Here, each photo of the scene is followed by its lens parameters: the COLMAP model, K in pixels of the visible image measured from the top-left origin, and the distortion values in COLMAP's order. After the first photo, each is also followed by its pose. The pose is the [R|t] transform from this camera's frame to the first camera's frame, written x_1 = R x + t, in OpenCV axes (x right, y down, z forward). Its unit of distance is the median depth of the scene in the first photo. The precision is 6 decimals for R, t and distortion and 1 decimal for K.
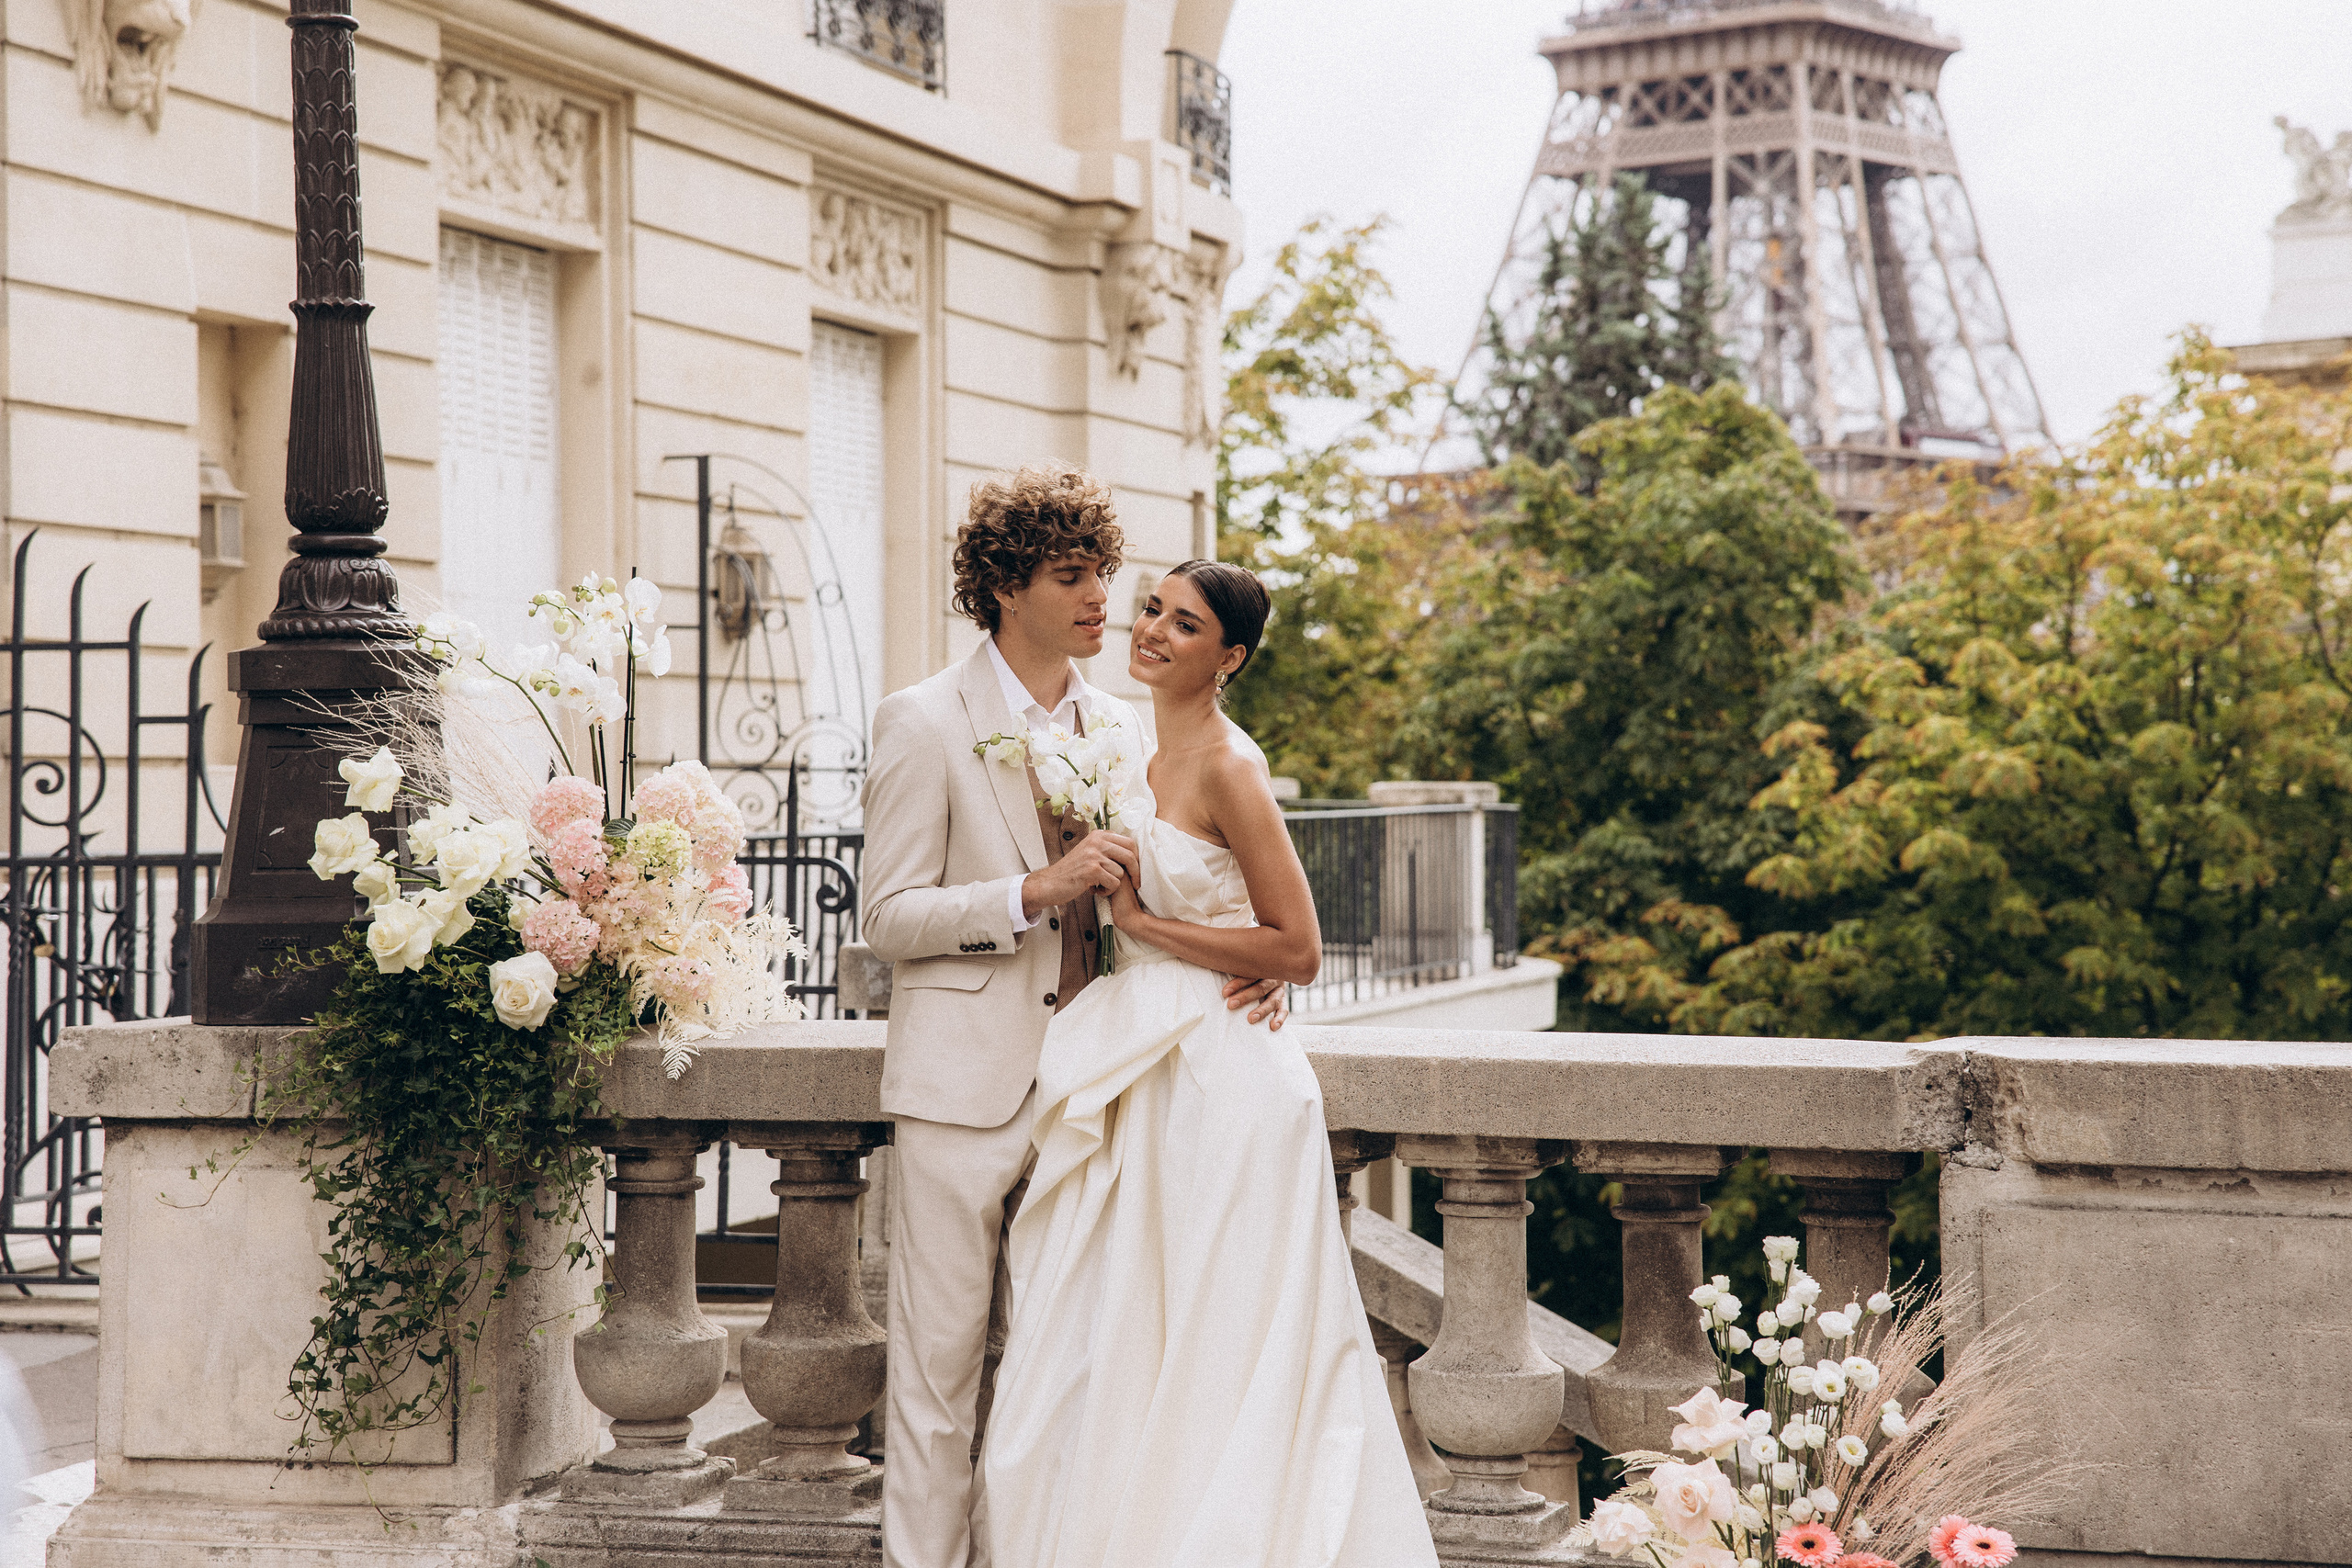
lens RADIAL K [[4512.0, 0, 1172.3], [0, 4512.0, 791.7], [0, 0, 1]] dist [0.824937, -3.925826]
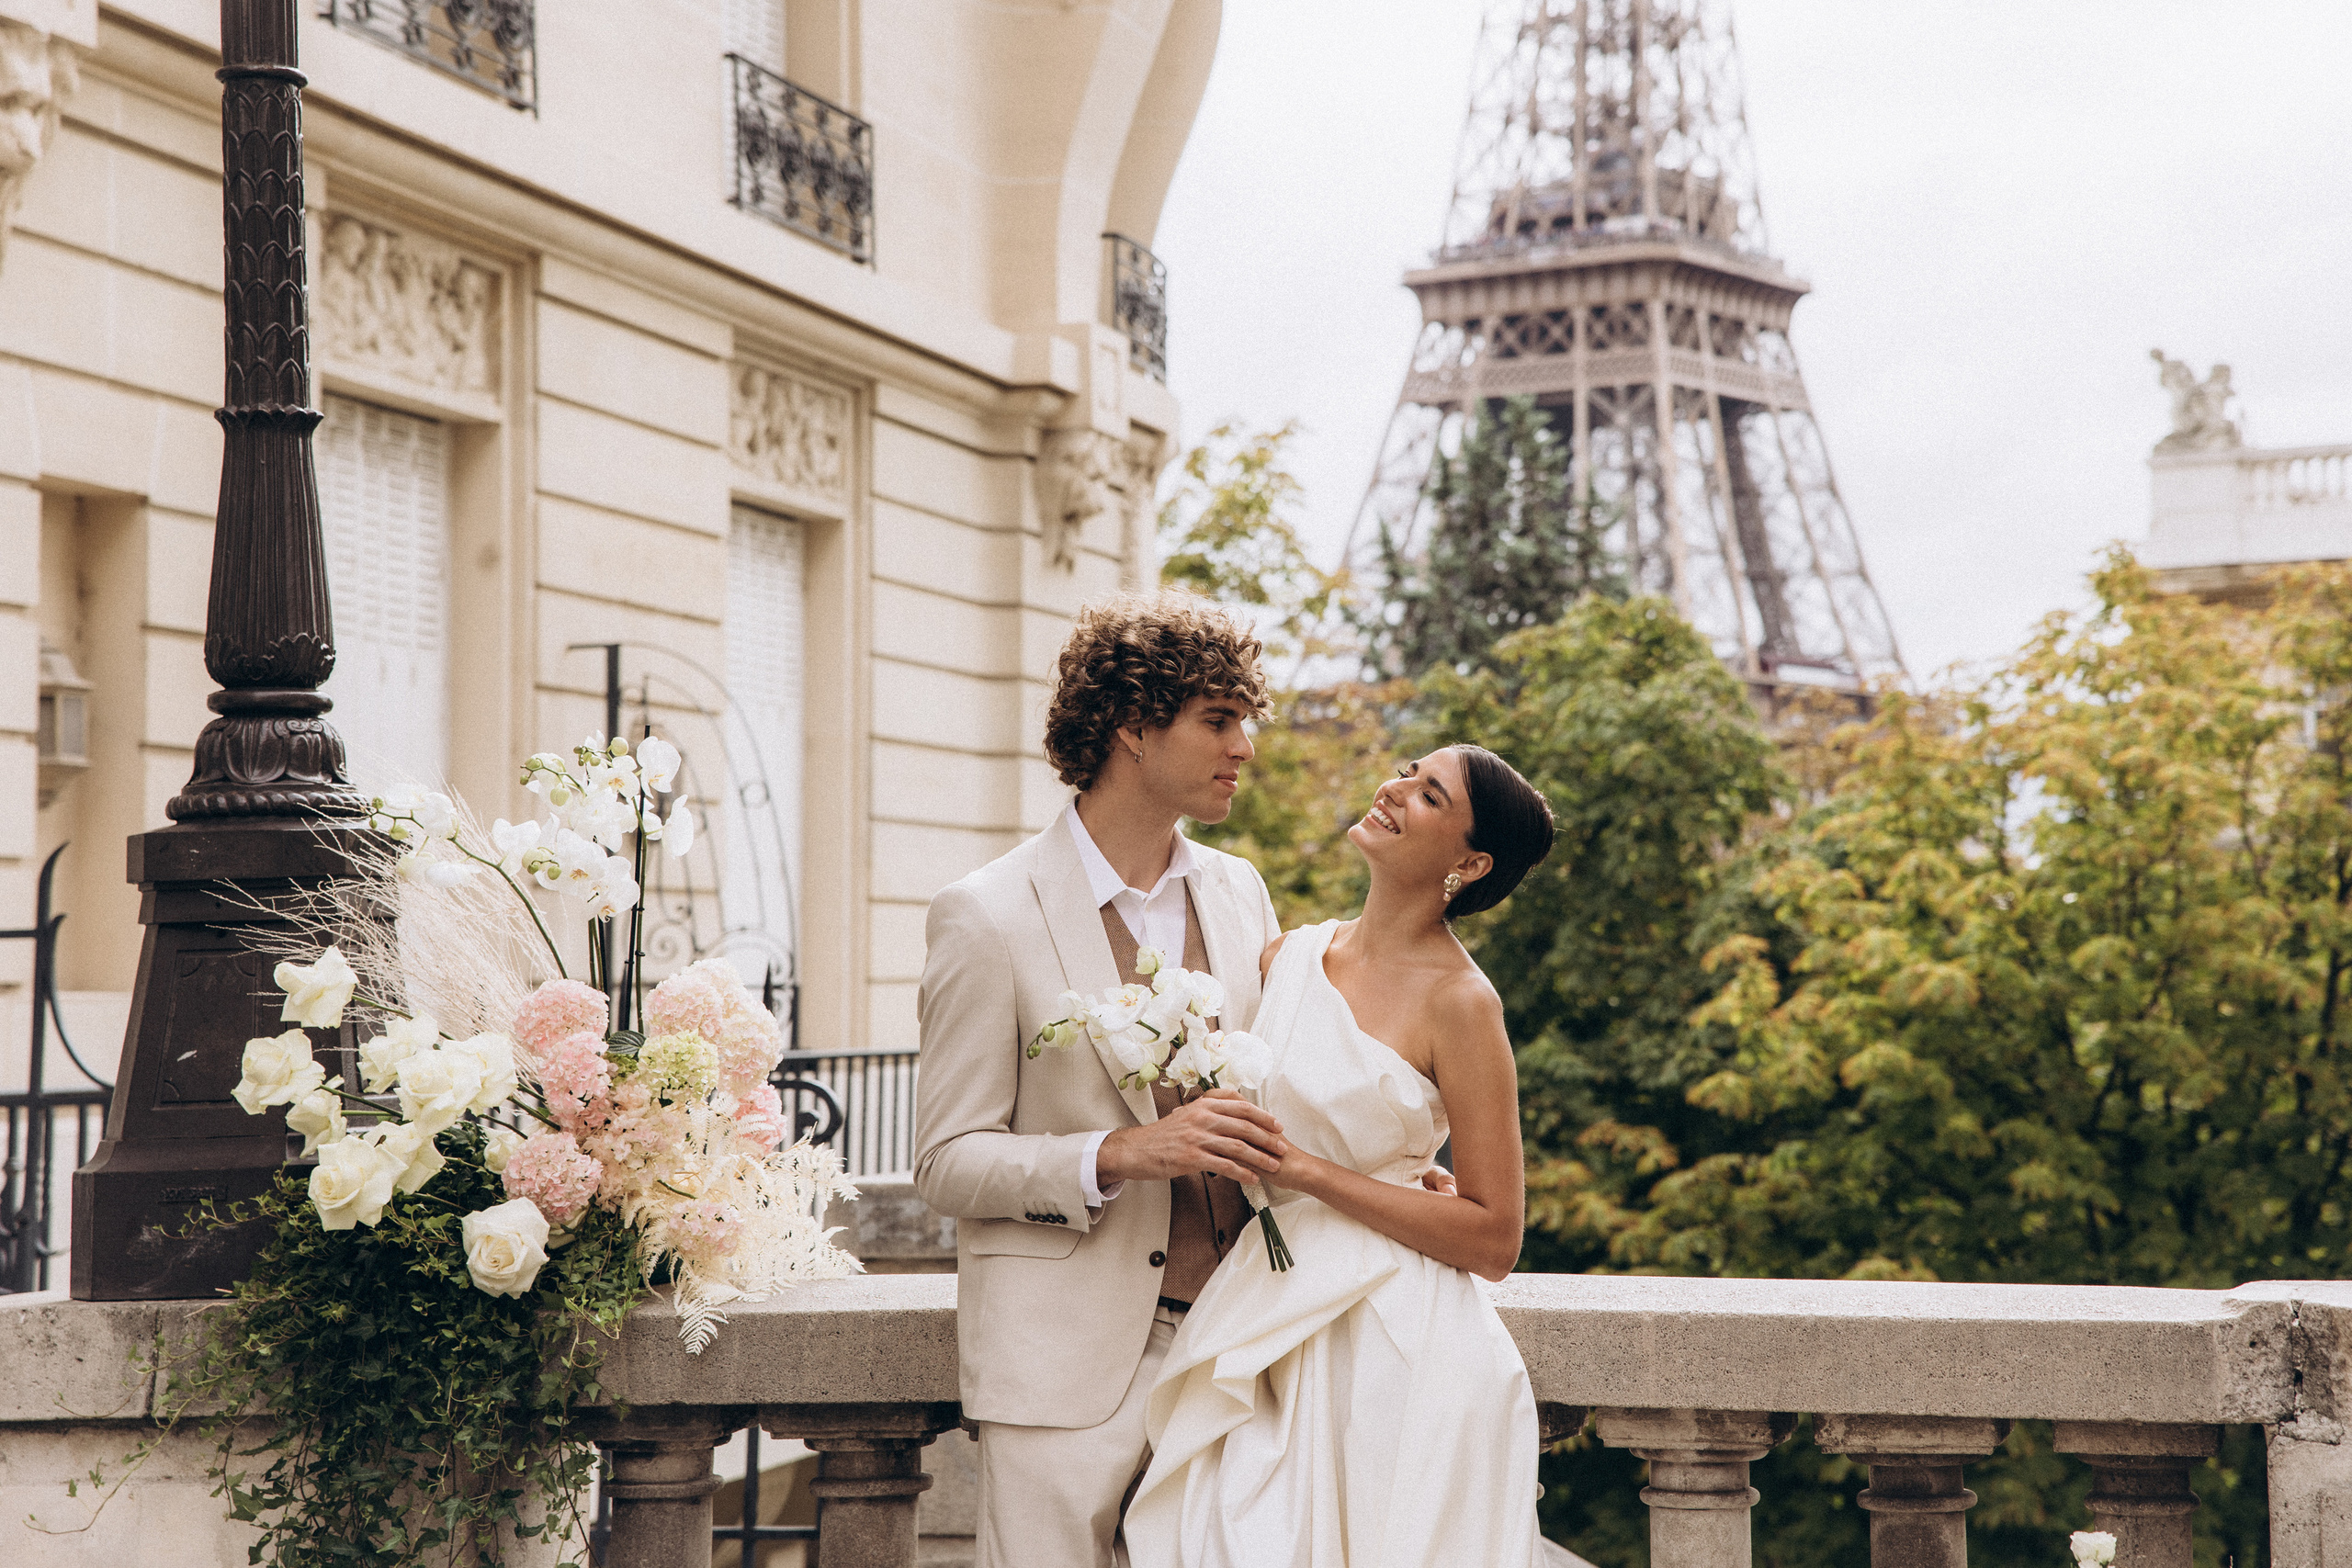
lens RADIAL K [[4526.7, 0, 1431.5], [0, 4526.7, 748.3], [0, 0, 1]] dist [0.818669, -2.860479]
pose [[0.996126, 0.001437, 0.087929, -0.019543], [0.003714, 0.998287, -0.058395, 0.001683], [-0.087862, 0.058496, 0.994414, 0.060891]]
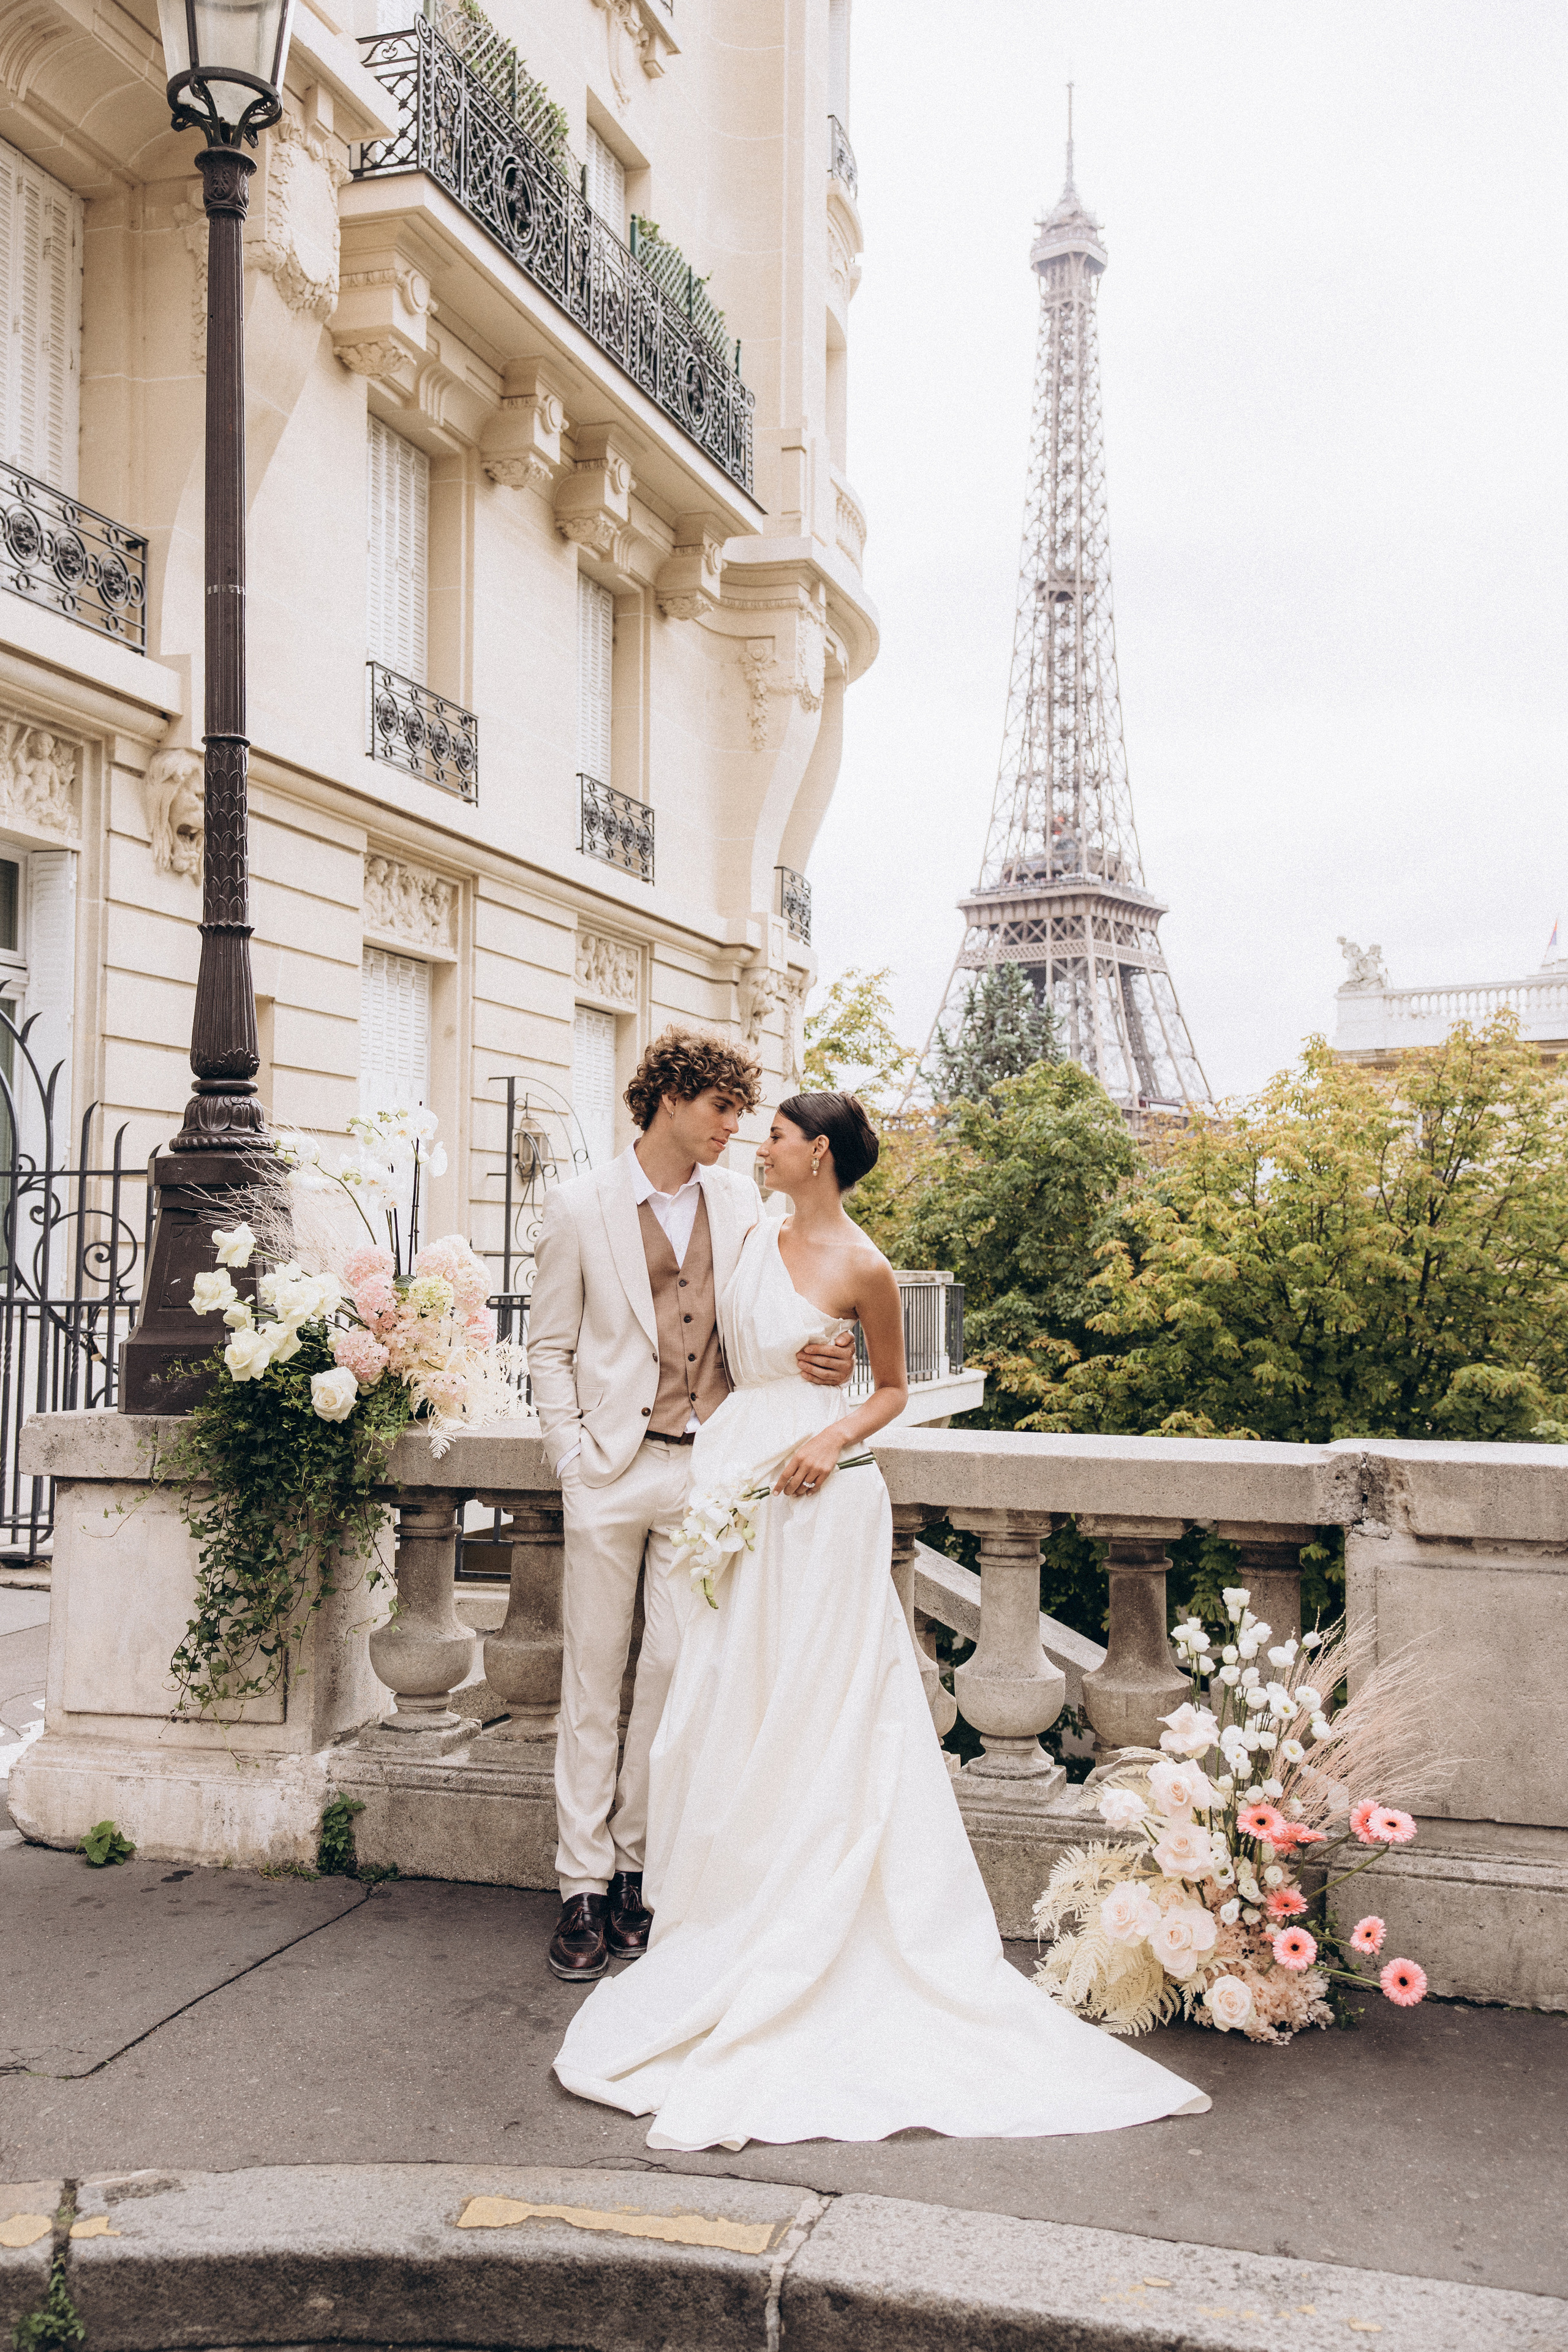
lens RADIAL K [[2300.6, 0, 777.3], [0, 2300.6, 1174.0], [0, 0, 1]] dist [0.131376, -0.185455]
pose [[0.999925, 0.011801, 0.003351, -0.002584], [-0.011638, 0.998920, -0.044982, 0.002182], [-0.003878, 0.044939, 0.998982, 0.105426]]
